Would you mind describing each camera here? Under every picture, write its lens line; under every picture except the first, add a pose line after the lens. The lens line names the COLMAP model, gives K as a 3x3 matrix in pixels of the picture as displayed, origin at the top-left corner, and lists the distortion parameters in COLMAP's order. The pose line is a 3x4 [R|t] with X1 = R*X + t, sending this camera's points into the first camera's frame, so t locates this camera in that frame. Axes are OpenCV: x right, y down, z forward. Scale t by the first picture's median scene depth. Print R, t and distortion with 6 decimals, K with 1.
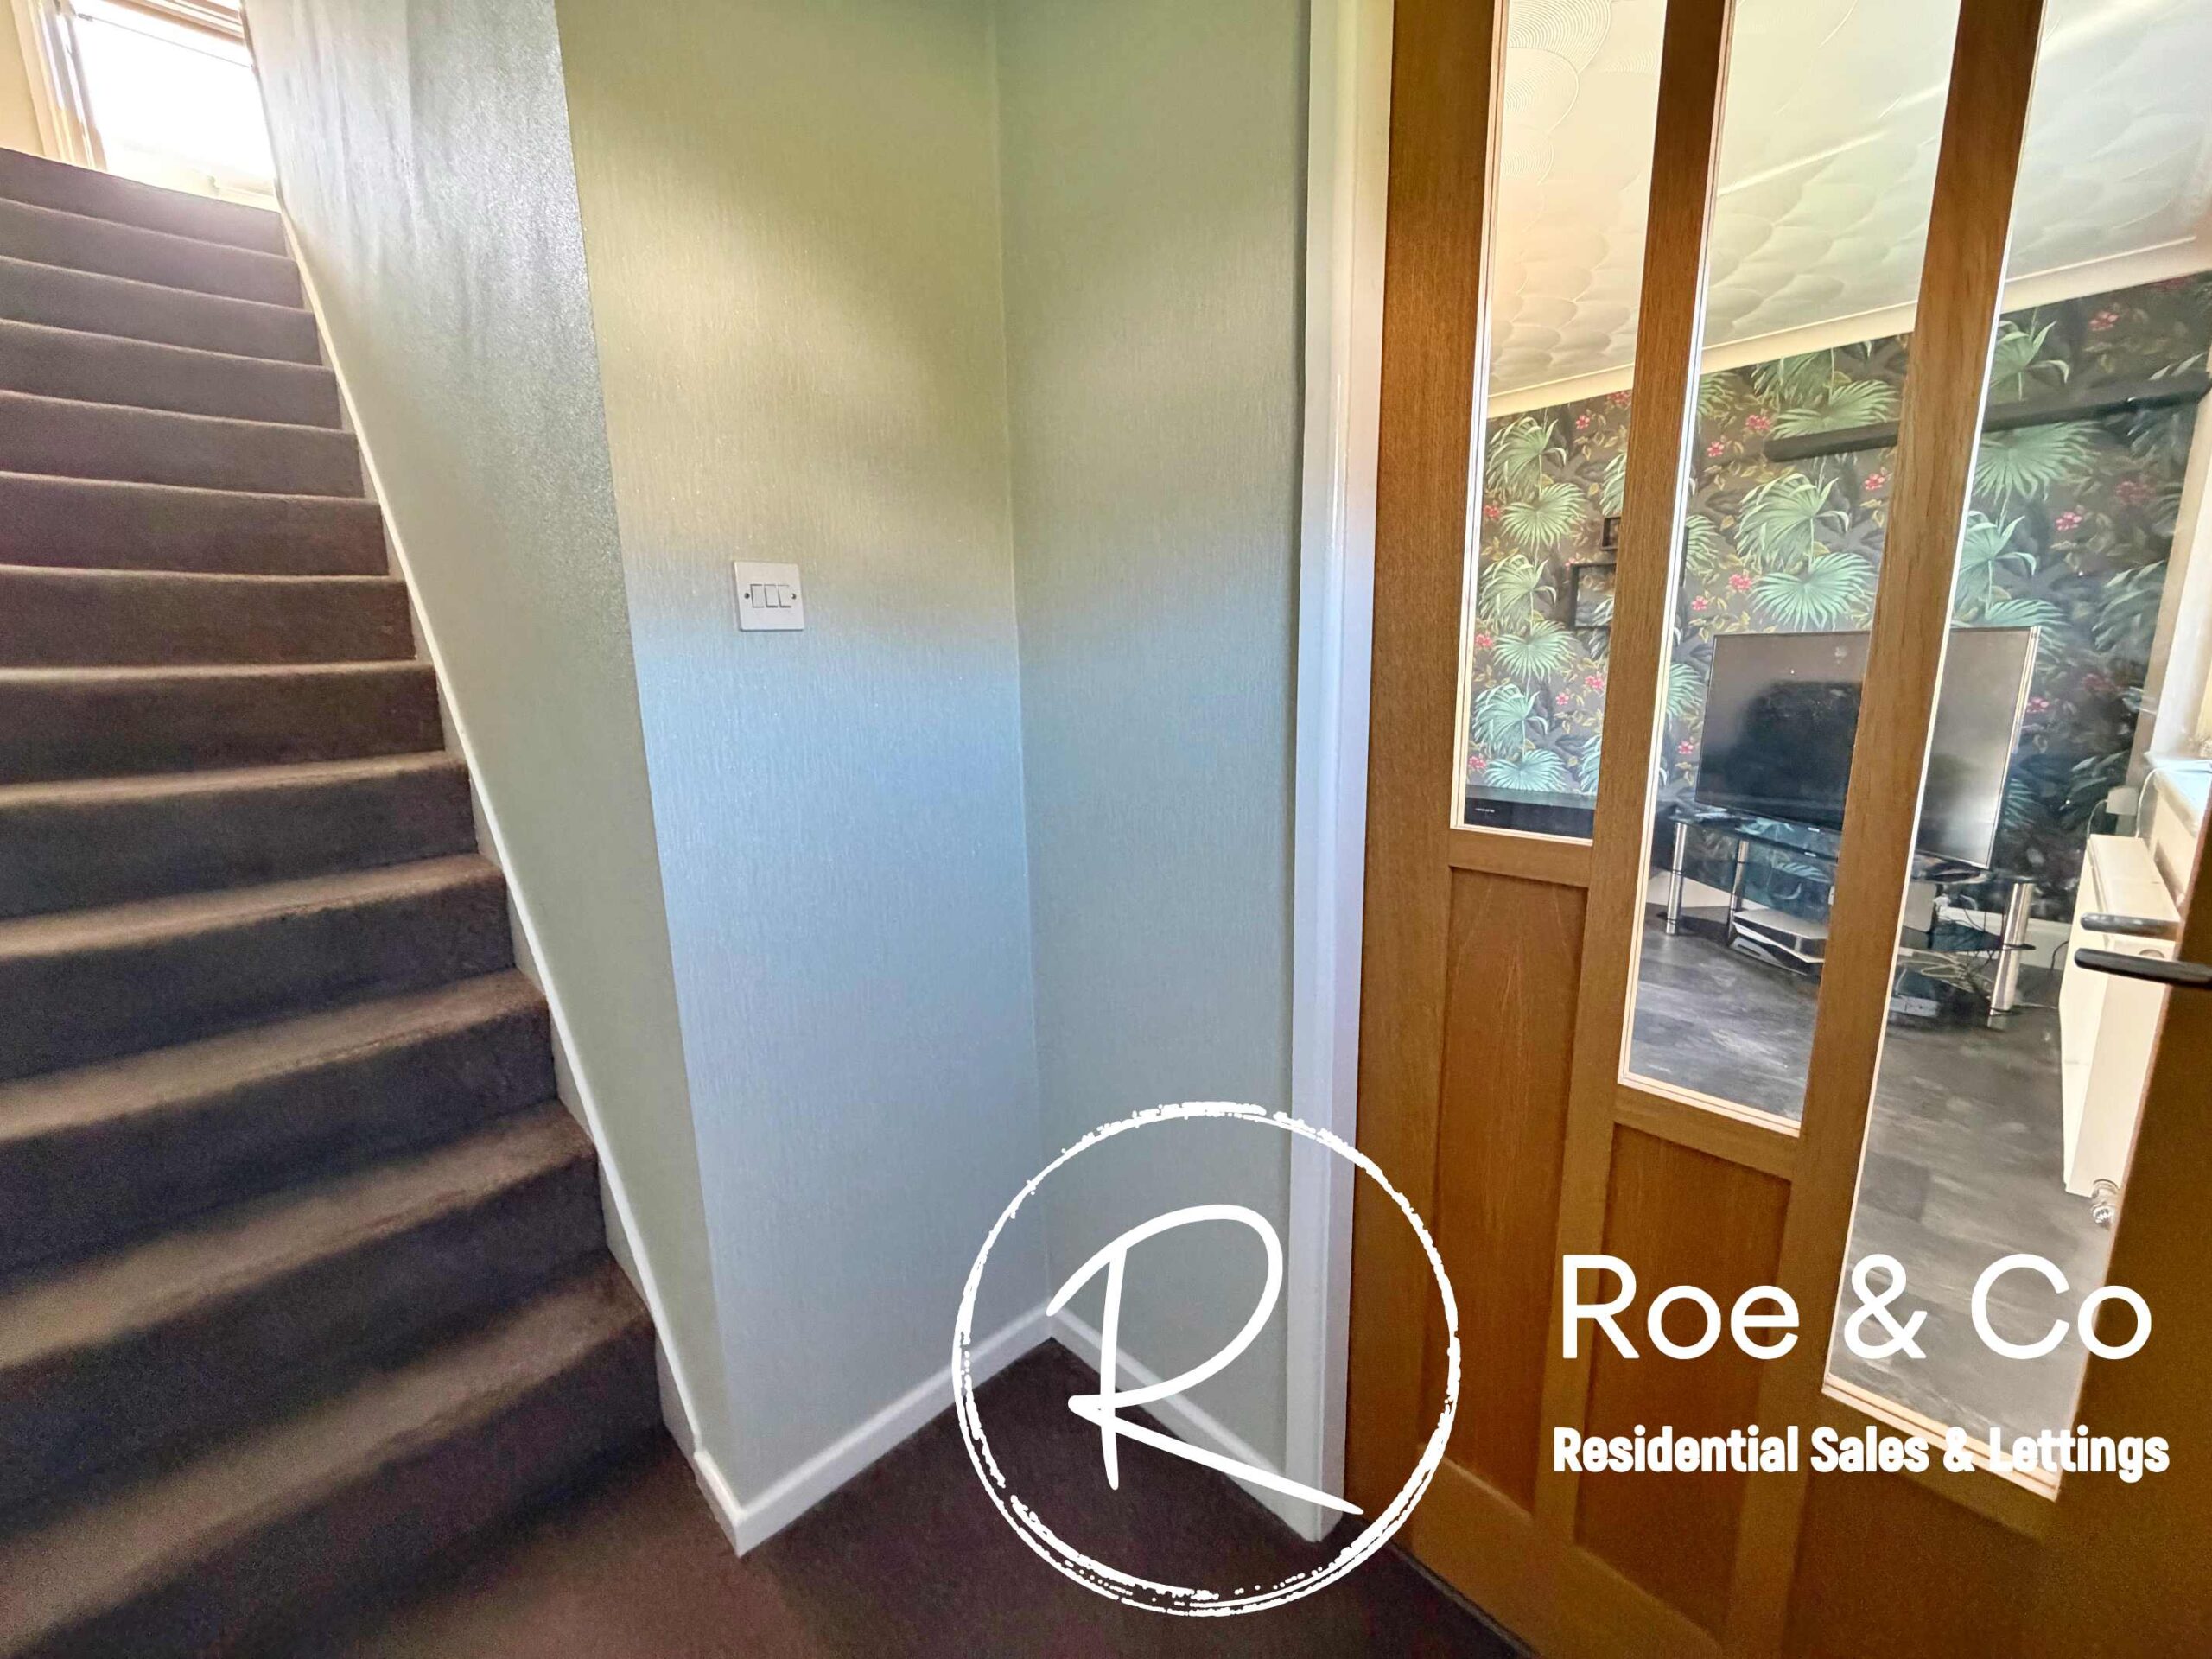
lens RADIAL K [[880.9, 0, 1100.9], [0, 880.9, 826.8], [0, 0, 1]] dist [0.000699, -0.000322]
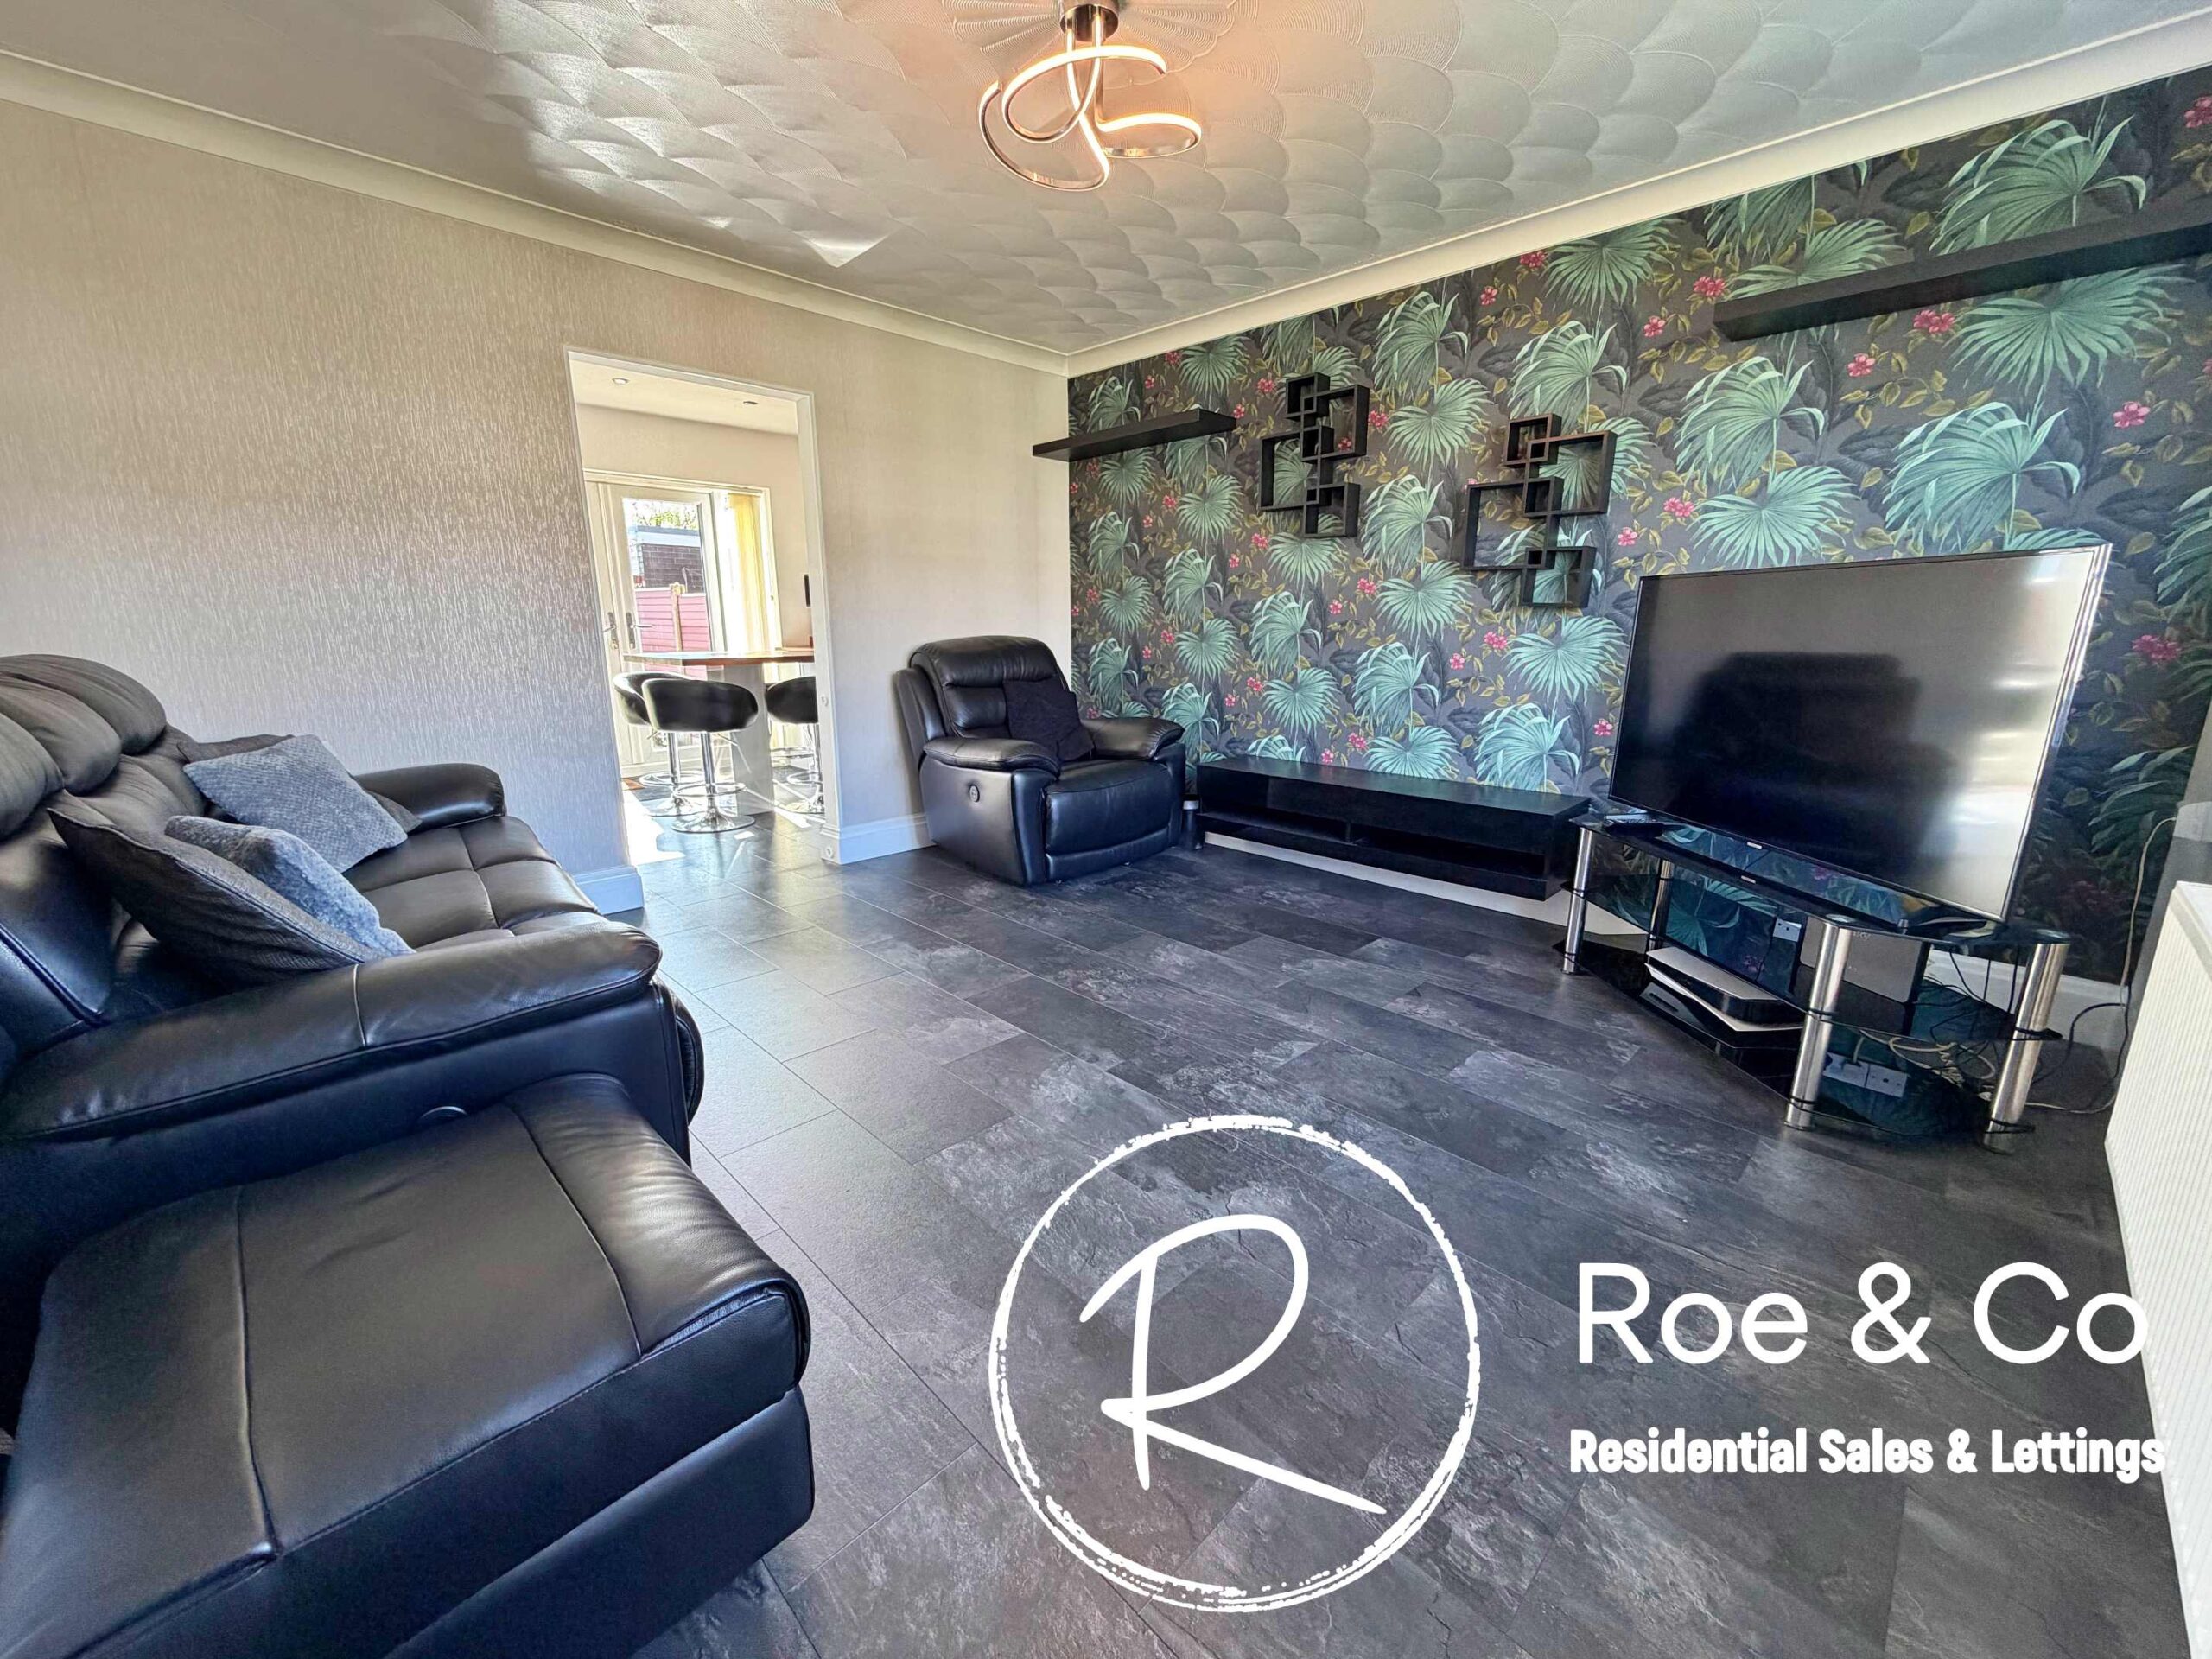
lens RADIAL K [[880.9, 0, 1101.2], [0, 880.9, 826.2], [0, 0, 1]] dist [0.000699, -0.000322]
pose [[0.999551, 0.018267, 0.023758, 0.231073], [-0.019126, 0.999151, 0.036480, -0.025711], [-0.023071, -0.036918, 0.999052, 0.263045]]
